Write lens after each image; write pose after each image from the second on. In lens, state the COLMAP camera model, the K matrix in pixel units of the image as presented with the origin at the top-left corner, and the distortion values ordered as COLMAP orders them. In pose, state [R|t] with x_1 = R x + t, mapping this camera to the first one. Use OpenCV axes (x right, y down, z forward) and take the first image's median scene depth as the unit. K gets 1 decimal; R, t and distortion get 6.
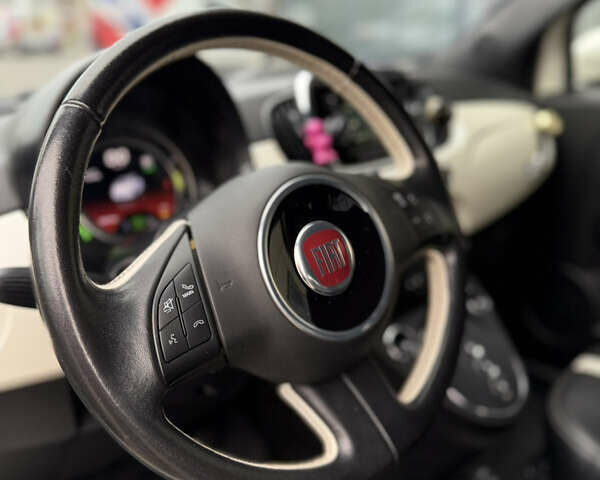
lens RADIAL K [[546.0, 0, 300.0], [0, 546.0, 240.0], [0, 0, 1]] dist [0.062854, -0.199242]
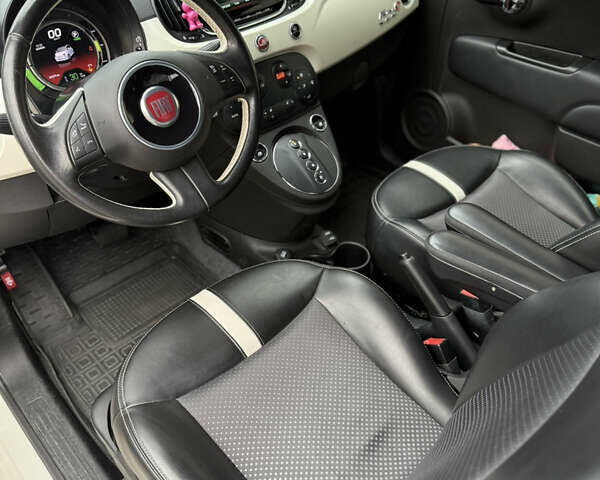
lens RADIAL K [[533.4, 0, 300.0], [0, 533.4, 240.0], [0, 0, 1]] dist [0.059314, -0.155010]
pose [[0.999976, -0.006733, -0.001638, 0.535836], [0.006886, 0.938945, 0.343999, -0.171565], [-0.000778, -0.344002, 0.938968, -0.931565]]
